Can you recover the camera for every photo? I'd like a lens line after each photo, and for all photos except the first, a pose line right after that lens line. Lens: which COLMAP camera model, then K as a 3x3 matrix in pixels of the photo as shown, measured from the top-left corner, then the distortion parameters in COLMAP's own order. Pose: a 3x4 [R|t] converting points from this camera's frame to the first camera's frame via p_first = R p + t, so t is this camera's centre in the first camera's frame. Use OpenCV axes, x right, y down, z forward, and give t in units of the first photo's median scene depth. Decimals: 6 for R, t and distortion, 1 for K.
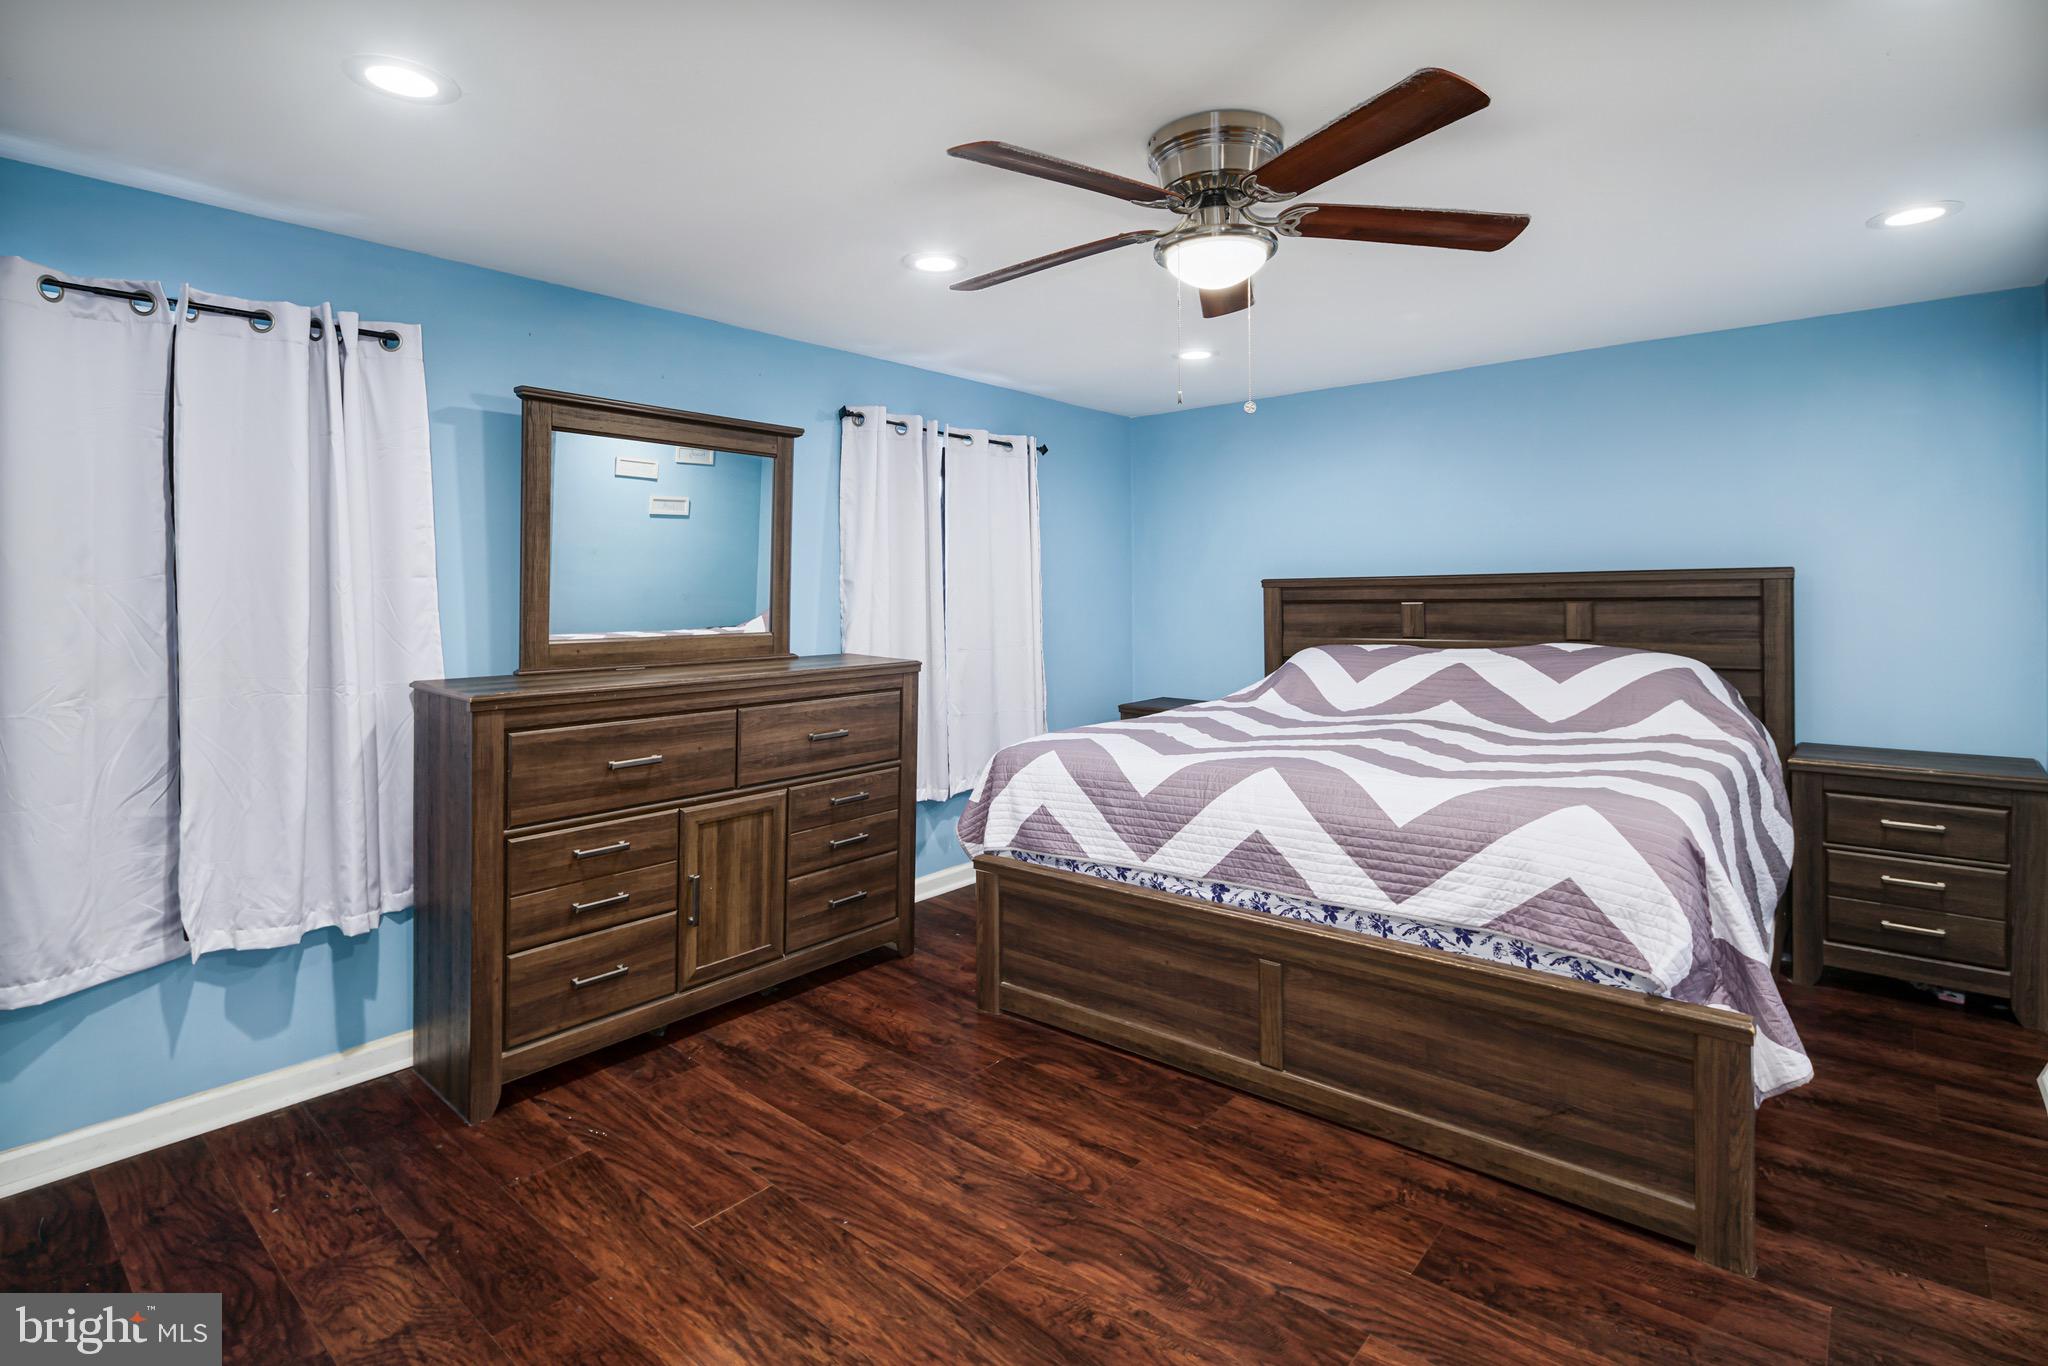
lens RADIAL K [[1005.7, 0, 1026.7], [0, 1005.7, 605.8], [0, 0, 1]] dist [0.002078, -0.000807]
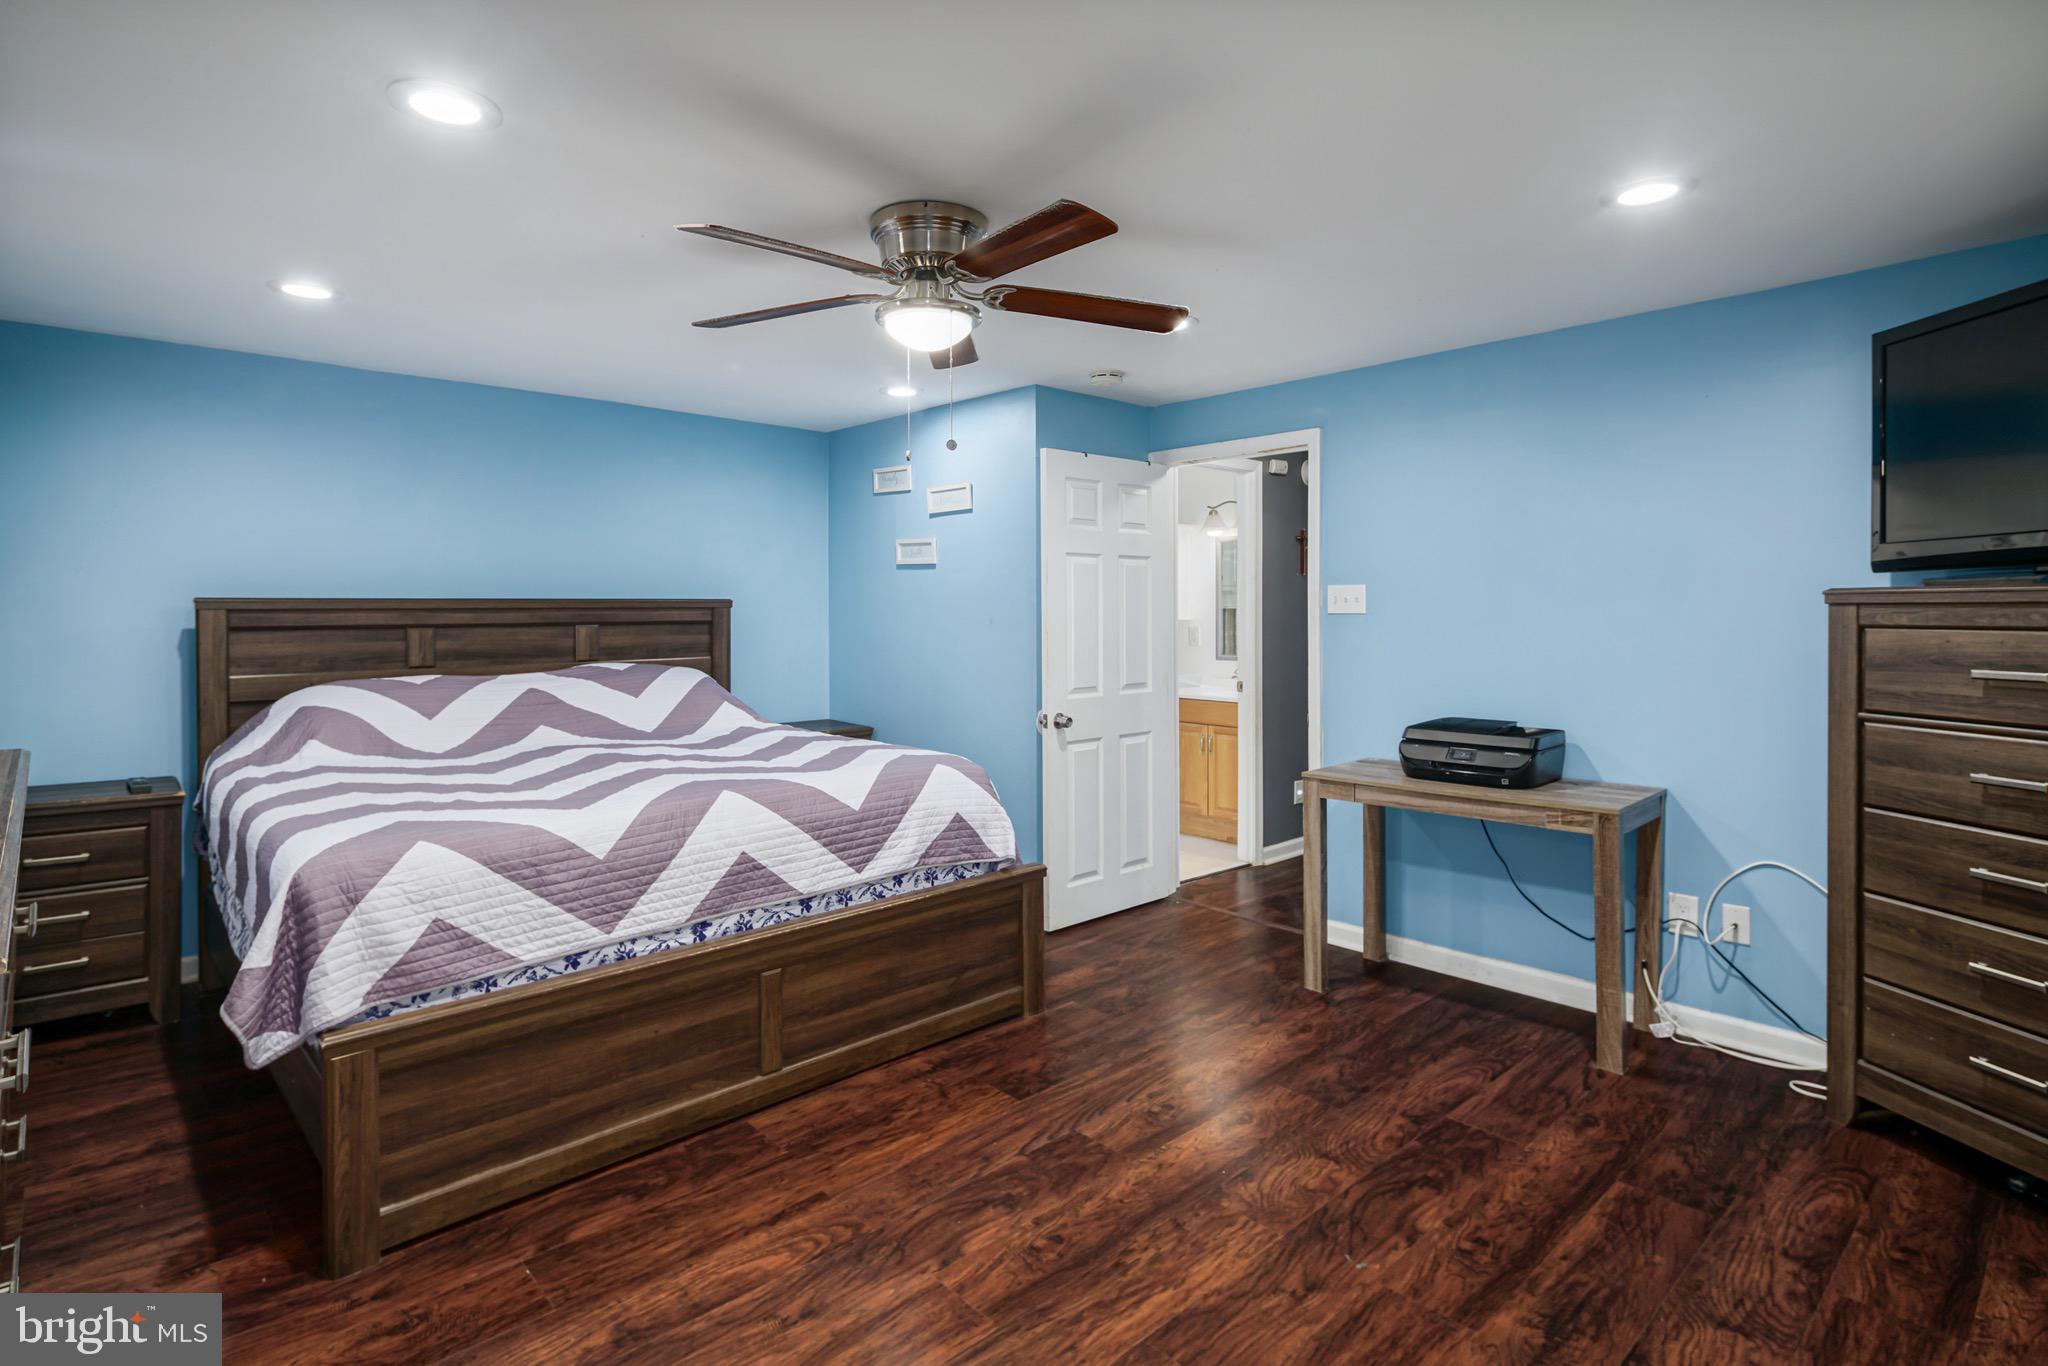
lens RADIAL K [[1014.7, 0, 1009.5], [0, 1014.7, 644.8], [0, 0, 1]] dist [0.001548, -0.001312]
pose [[0.124783, -0.022546, 0.991928, -0.815501], [0.013409, 0.999689, 0.021035, -0.000702], [-0.992093, 0.010676, 0.125047, 0.672518]]
